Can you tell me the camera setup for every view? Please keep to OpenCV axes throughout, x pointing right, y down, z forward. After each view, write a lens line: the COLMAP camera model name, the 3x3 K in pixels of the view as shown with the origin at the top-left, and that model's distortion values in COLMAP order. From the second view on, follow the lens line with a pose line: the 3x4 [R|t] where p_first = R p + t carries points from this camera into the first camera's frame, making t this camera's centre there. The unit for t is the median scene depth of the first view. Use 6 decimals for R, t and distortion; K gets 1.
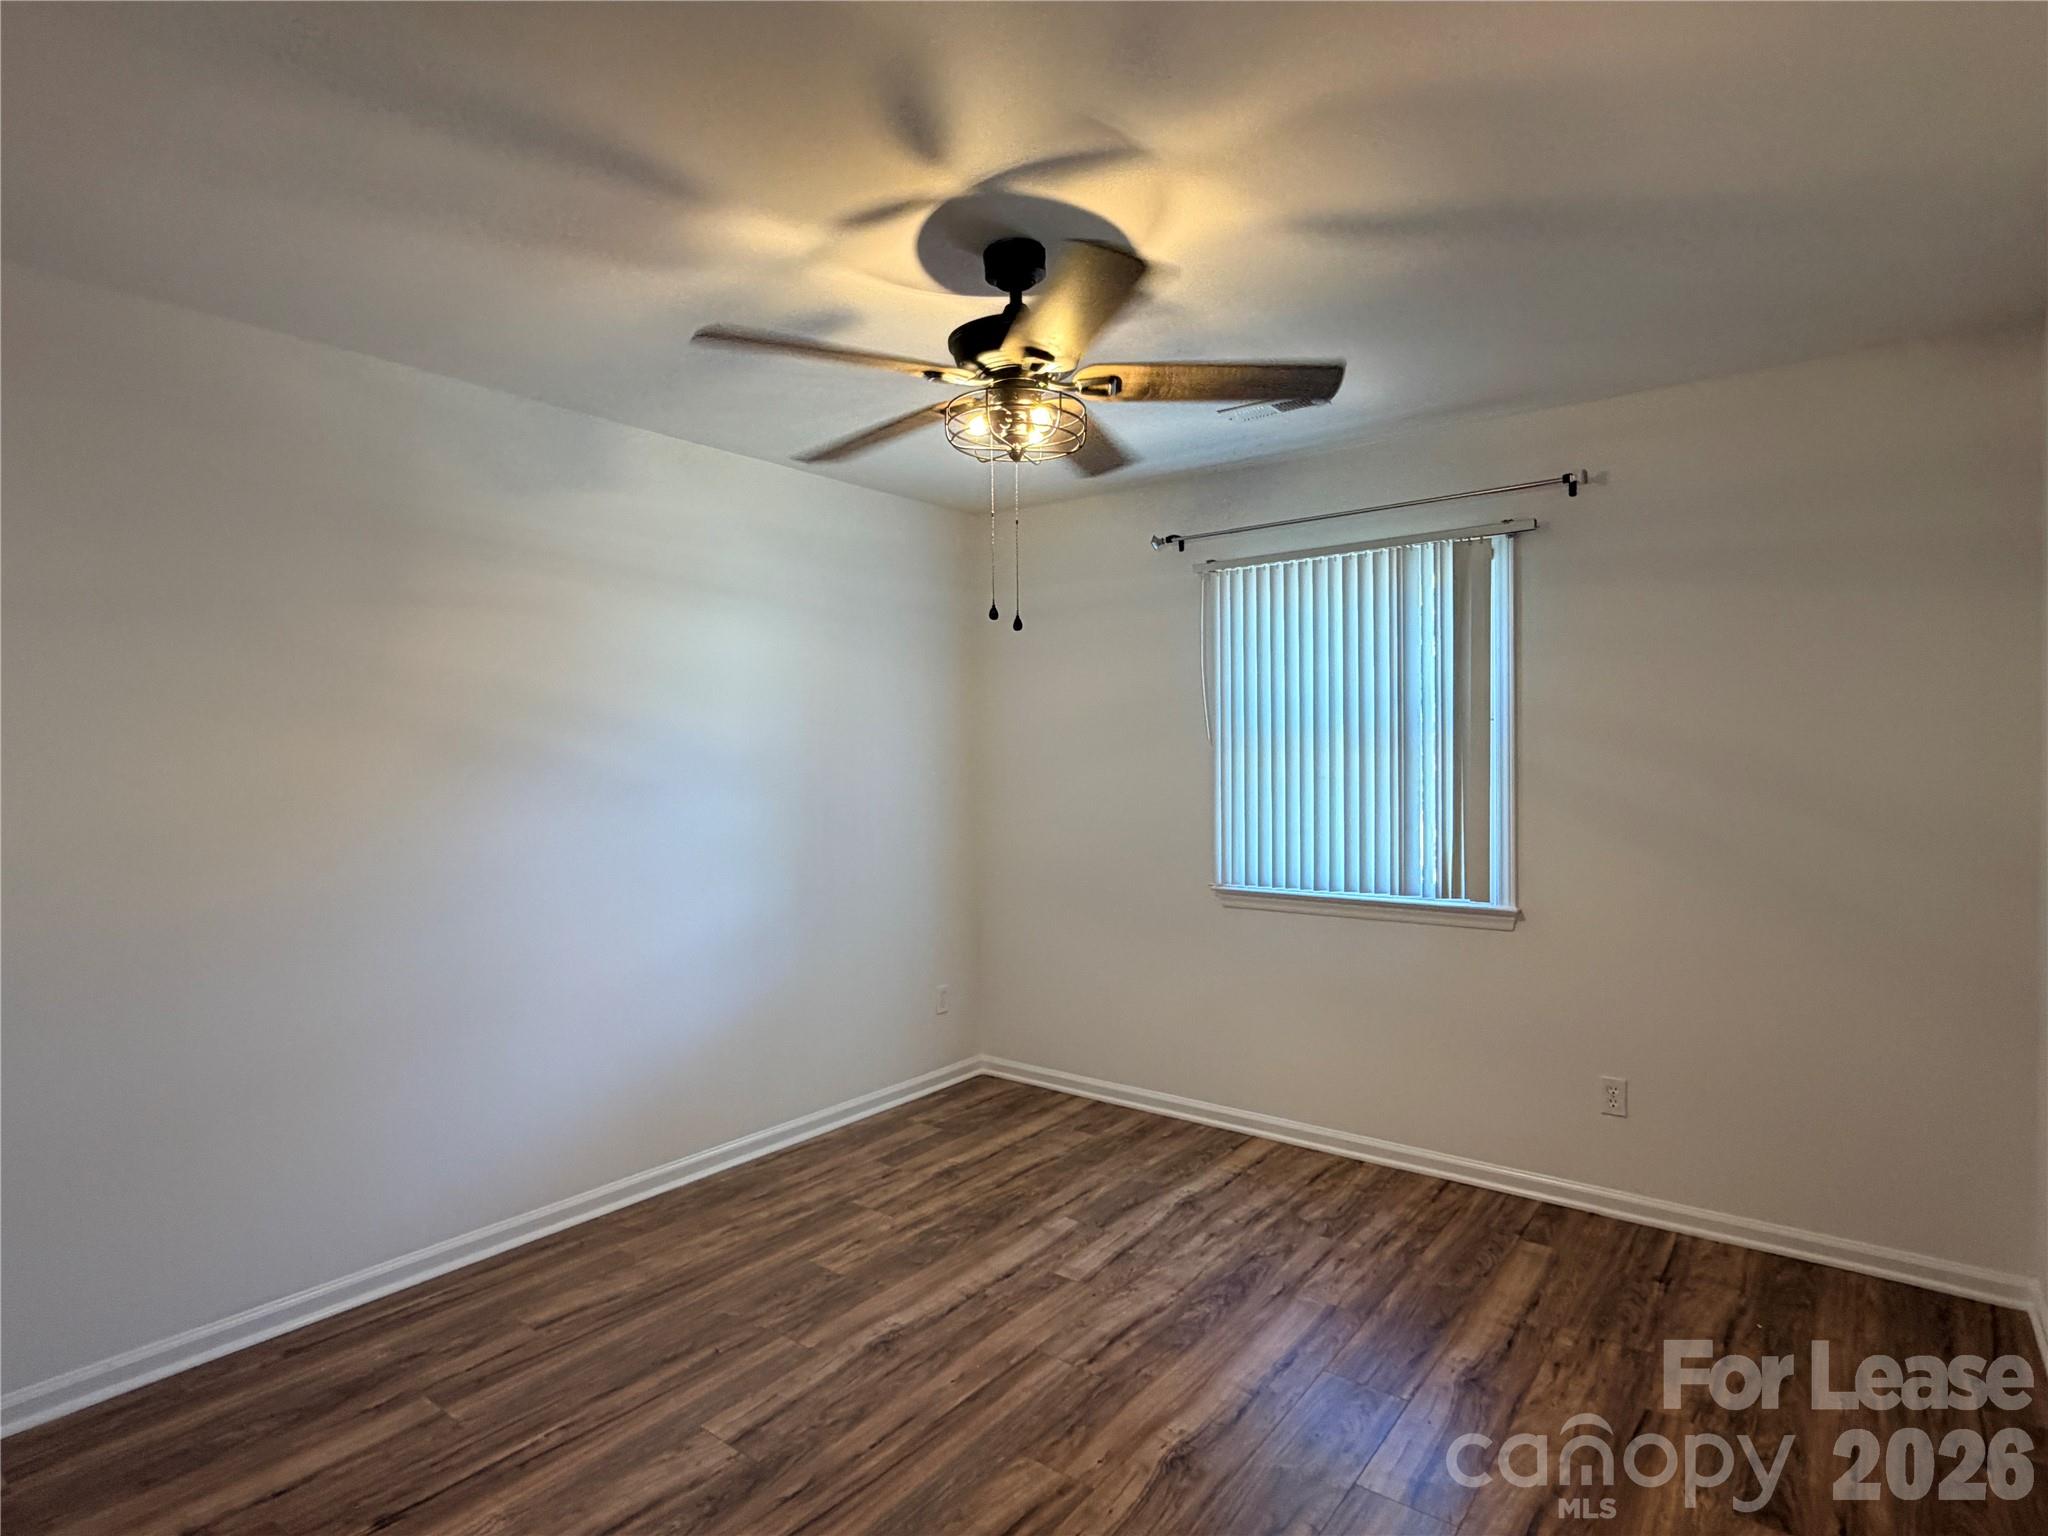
lens RADIAL K [[1087.0, 0, 1025.8], [0, 1087.0, 766.4], [0, 0, 1]] dist [0.002216, 0.002318]
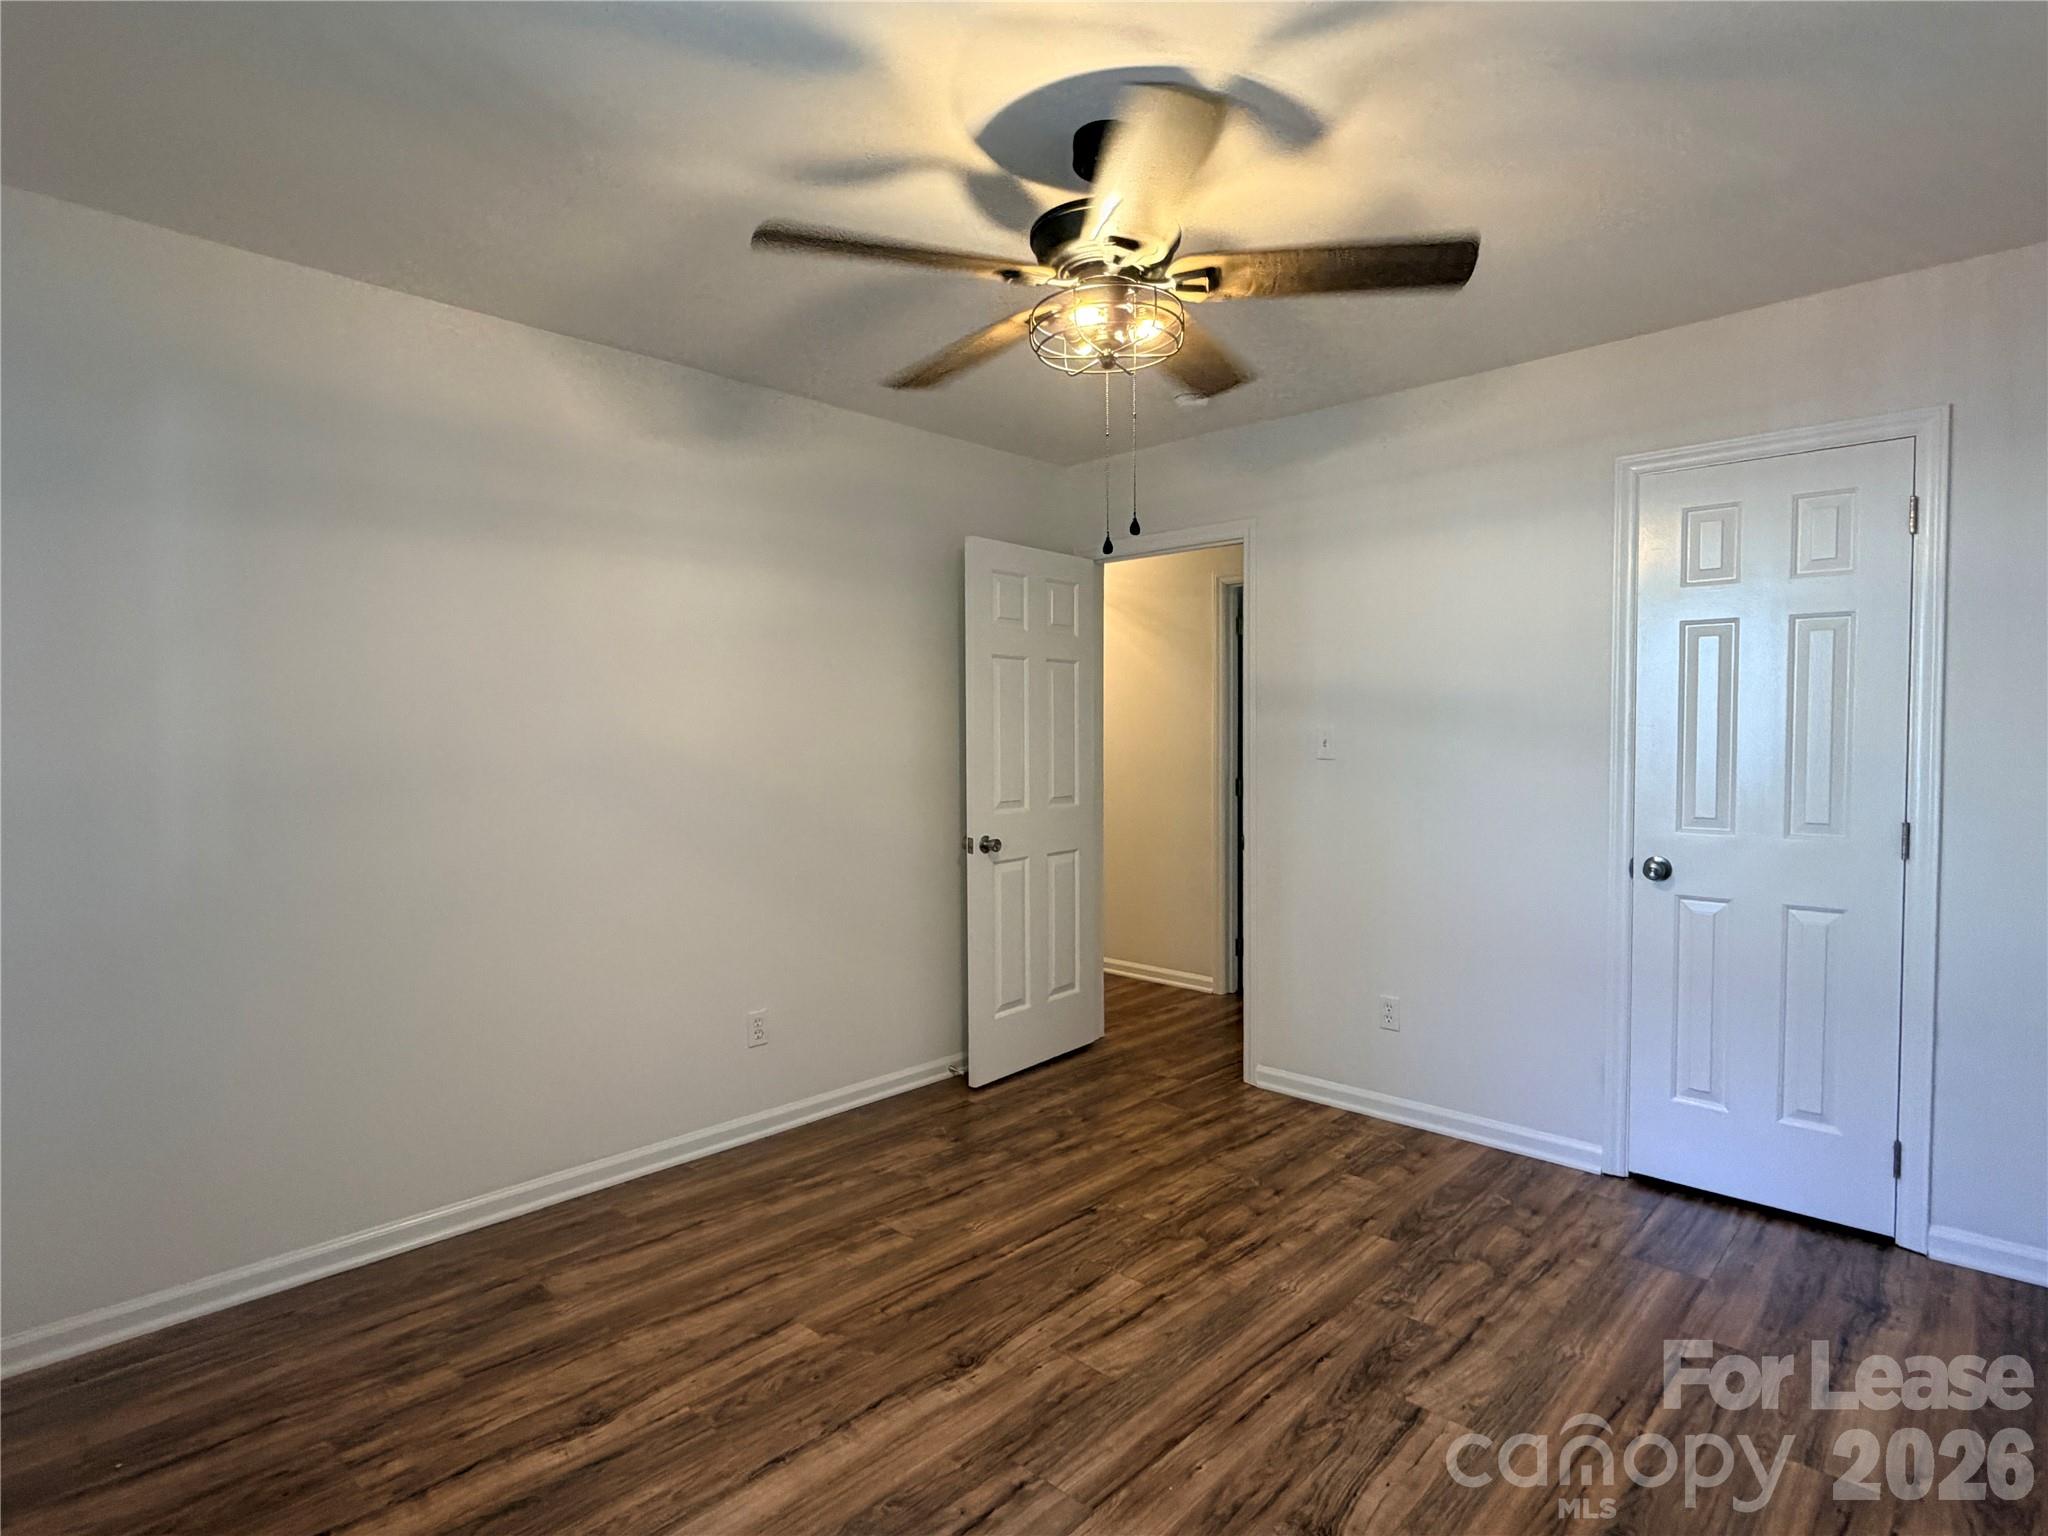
lens RADIAL K [[1087.0, 0, 1028.7], [0, 1087.0, 766.2], [0, 0, 1]] dist [0.002216, 0.002318]
pose [[-0.995641, 0.013009, 0.092358, -0.023693], [0.016423, 0.999206, 0.036303, 0.022154], [-0.091812, 0.037662, -0.995064, 1.887863]]
